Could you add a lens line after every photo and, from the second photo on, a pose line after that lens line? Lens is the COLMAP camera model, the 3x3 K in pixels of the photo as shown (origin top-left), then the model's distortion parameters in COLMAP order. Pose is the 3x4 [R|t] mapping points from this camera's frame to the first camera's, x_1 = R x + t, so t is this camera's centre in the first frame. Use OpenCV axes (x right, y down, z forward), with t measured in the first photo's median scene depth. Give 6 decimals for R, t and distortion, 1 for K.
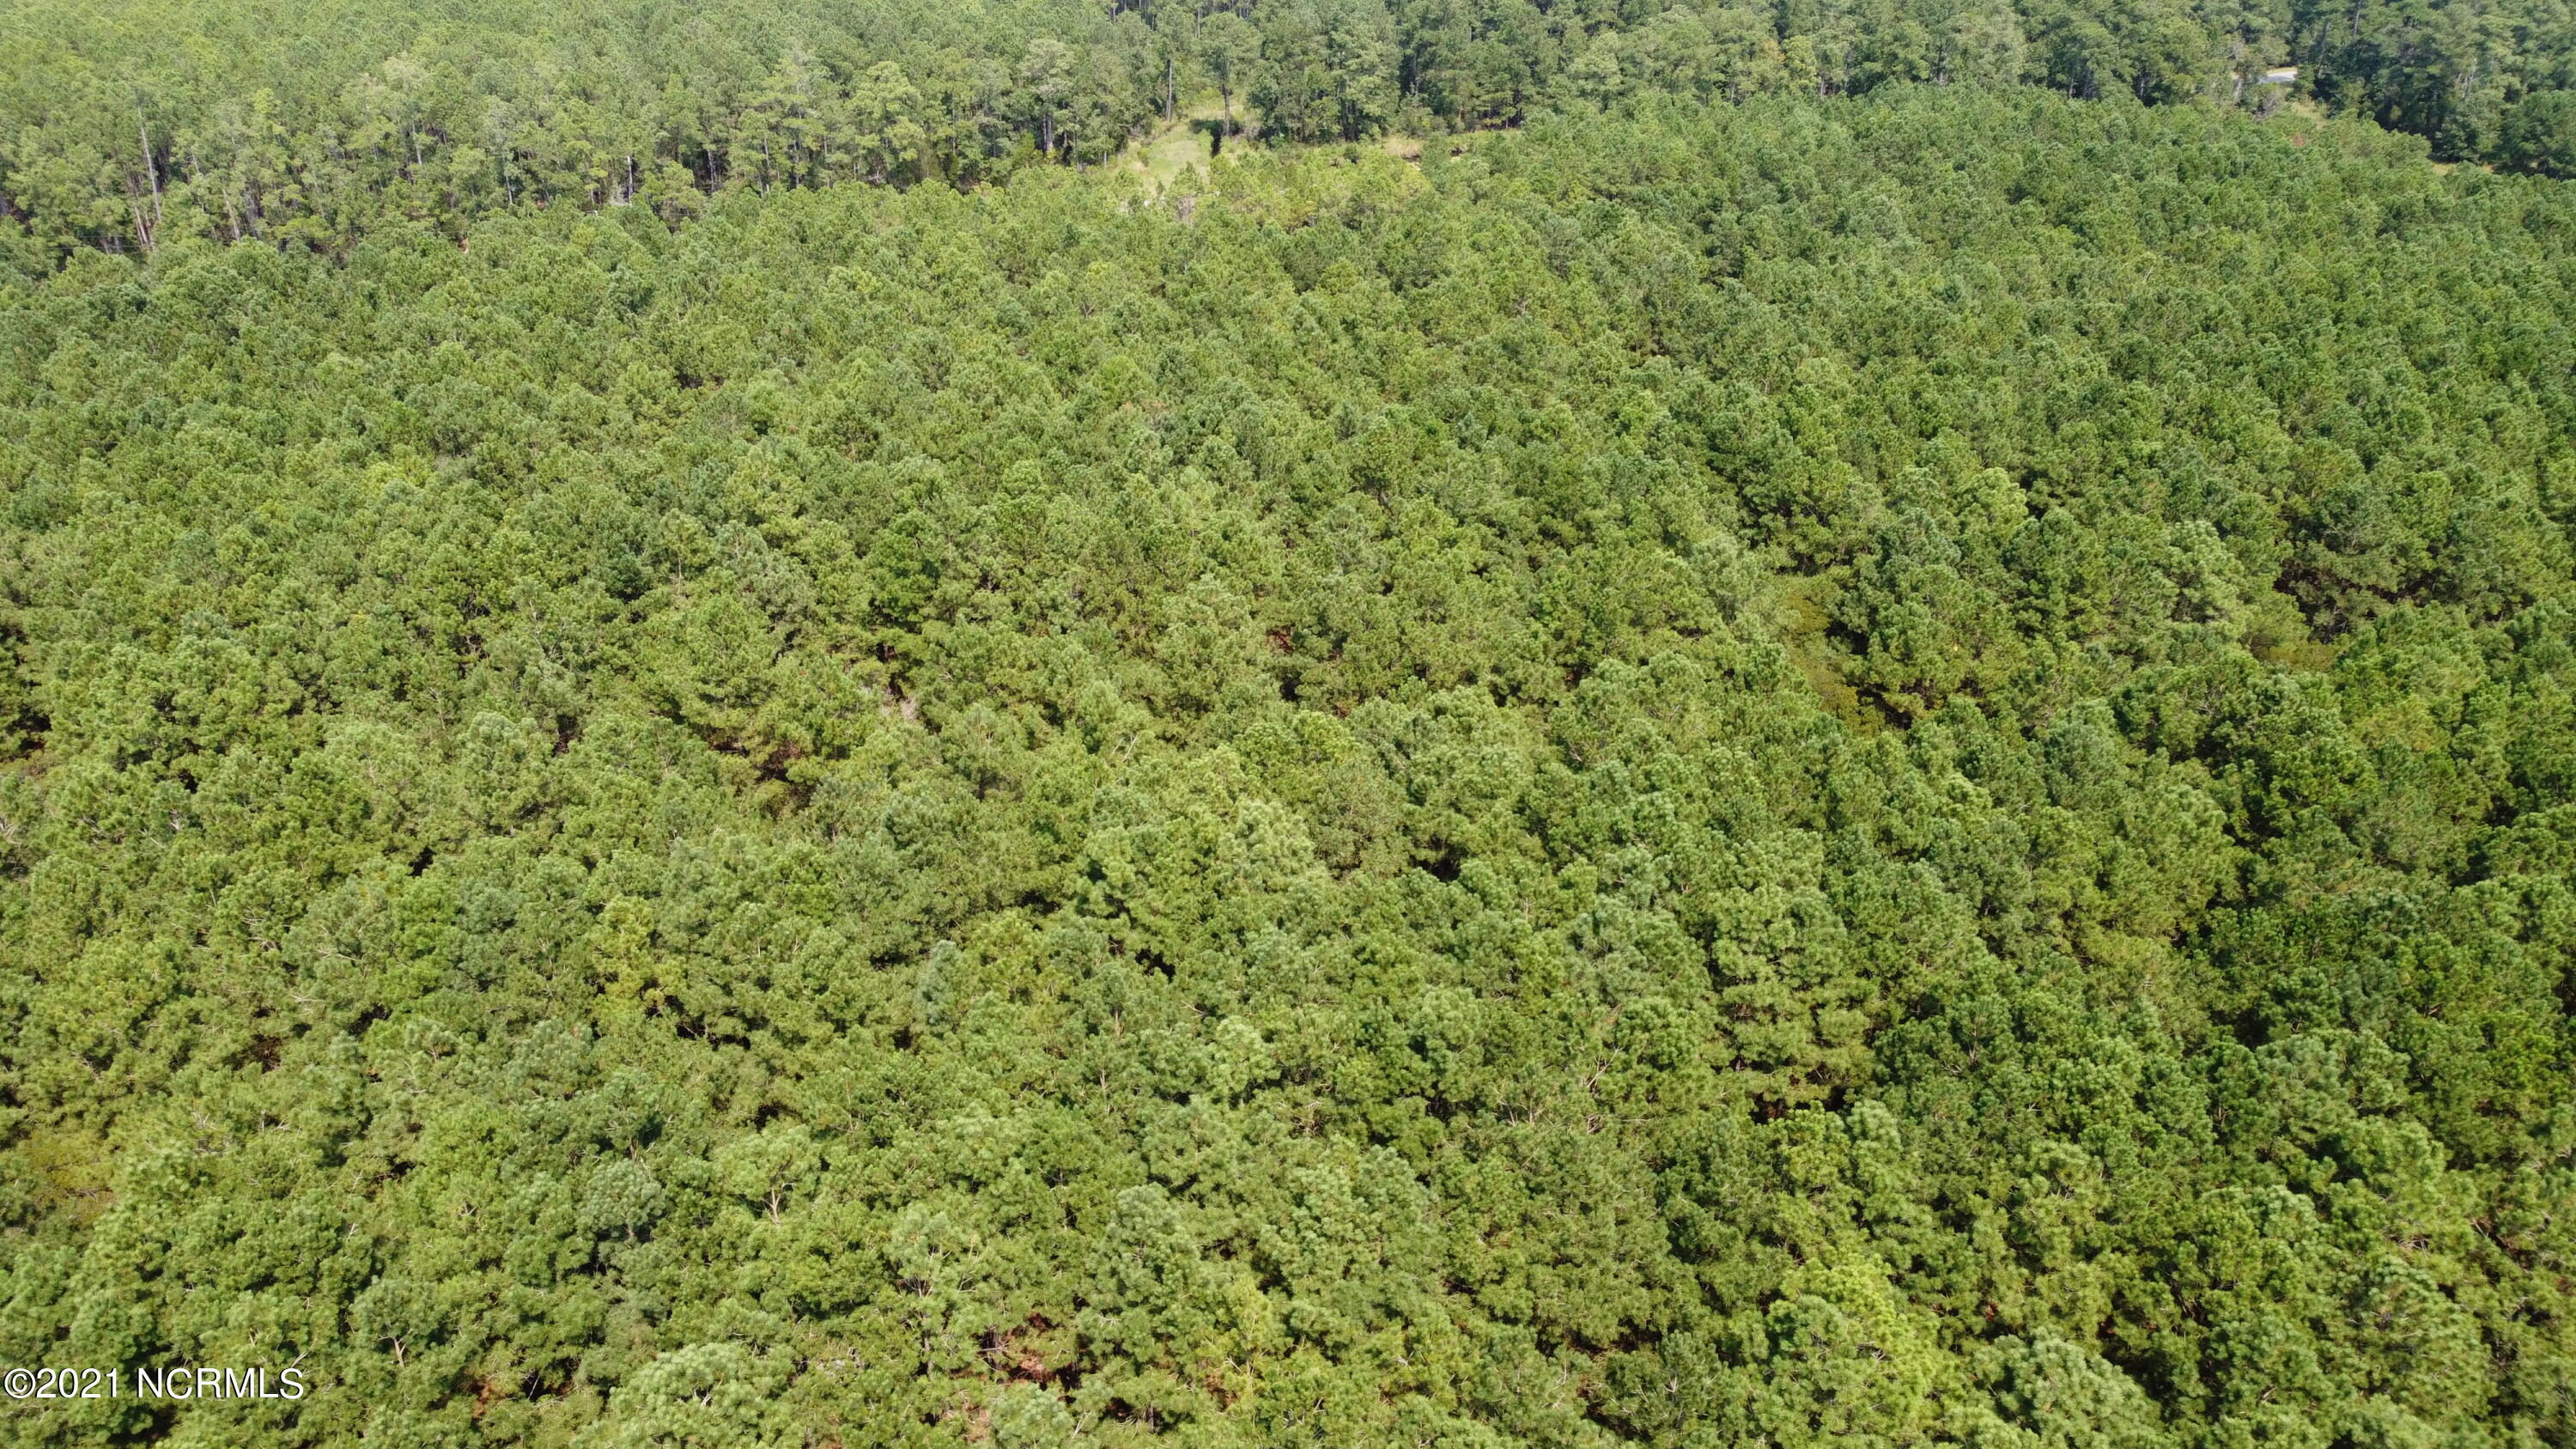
lens RADIAL K [[1905.0, 0, 1298.2], [0, 1905.0, 726.5], [0, 0, 1]] dist [0.007086, -0.026179]
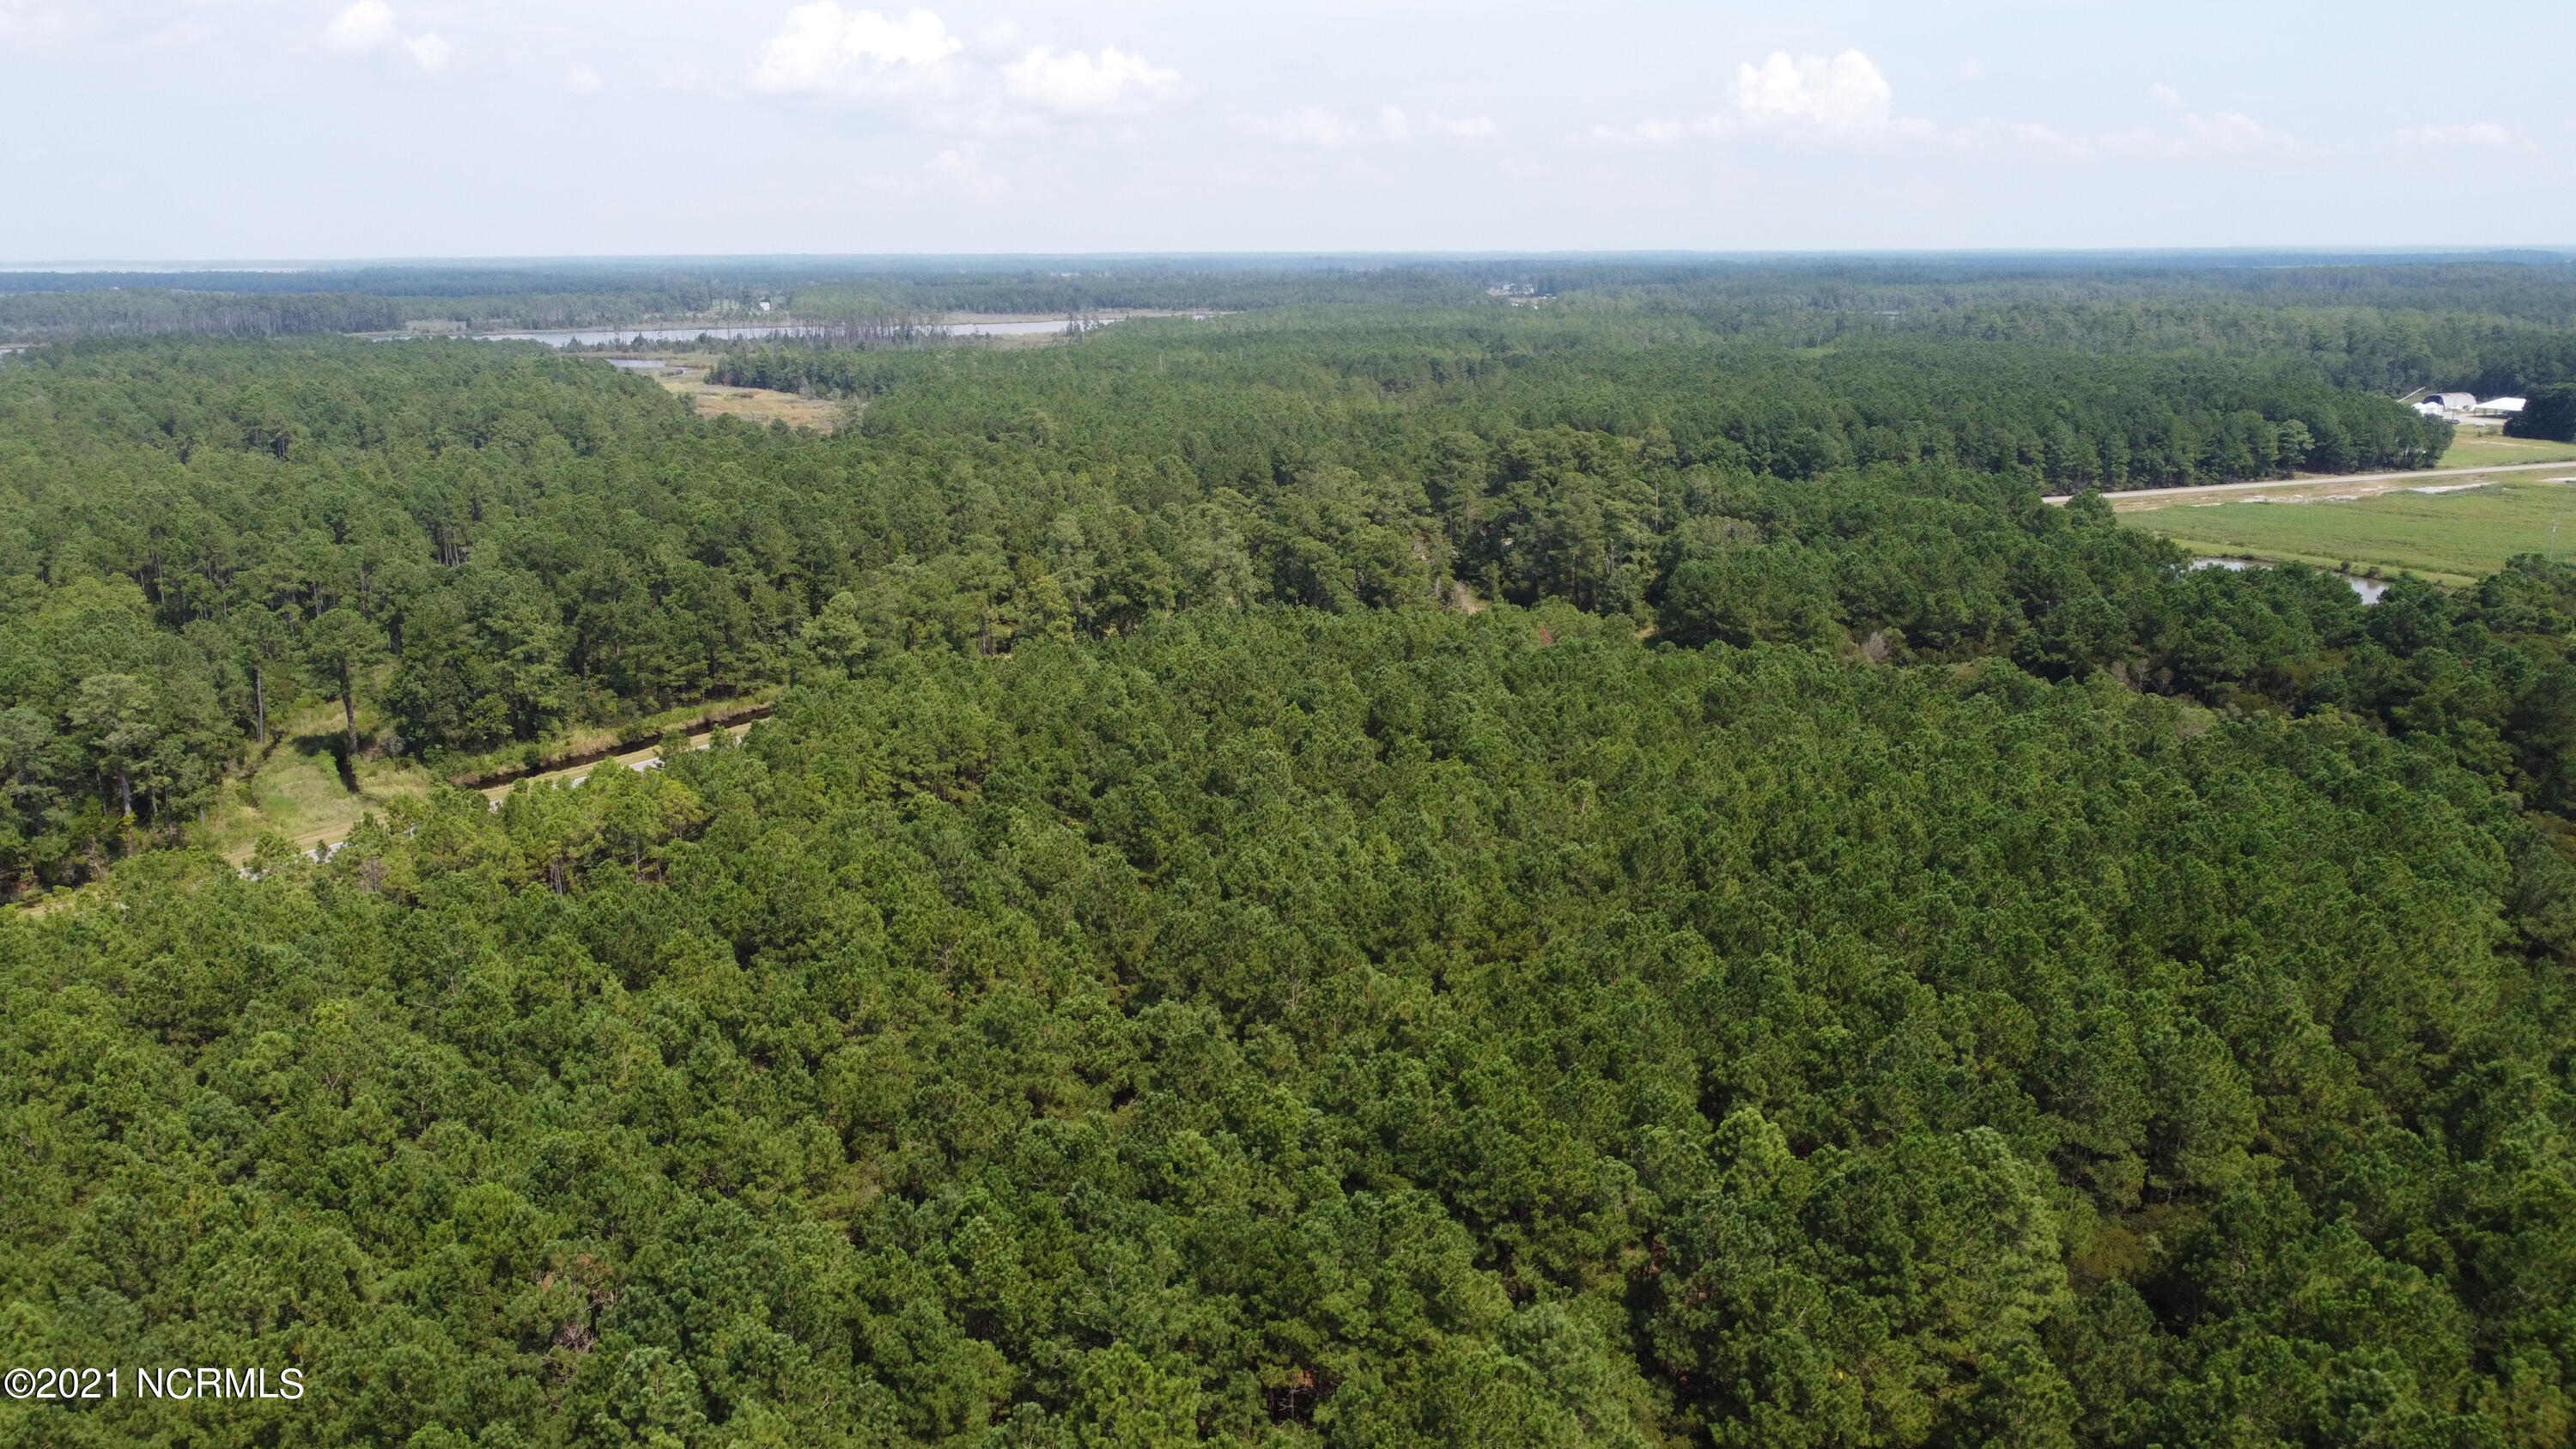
lens RADIAL K [[1954.7, 0, 1297.0], [0, 1954.7, 719.5], [0, 0, 1]] dist [0.007252, -0.007758]
pose [[0.879474, -0.124382, 0.459406, -0.069804], [0.236794, 0.951655, -0.195655, -0.075839], [-0.412861, 0.280858, 0.866409, 0.135528]]
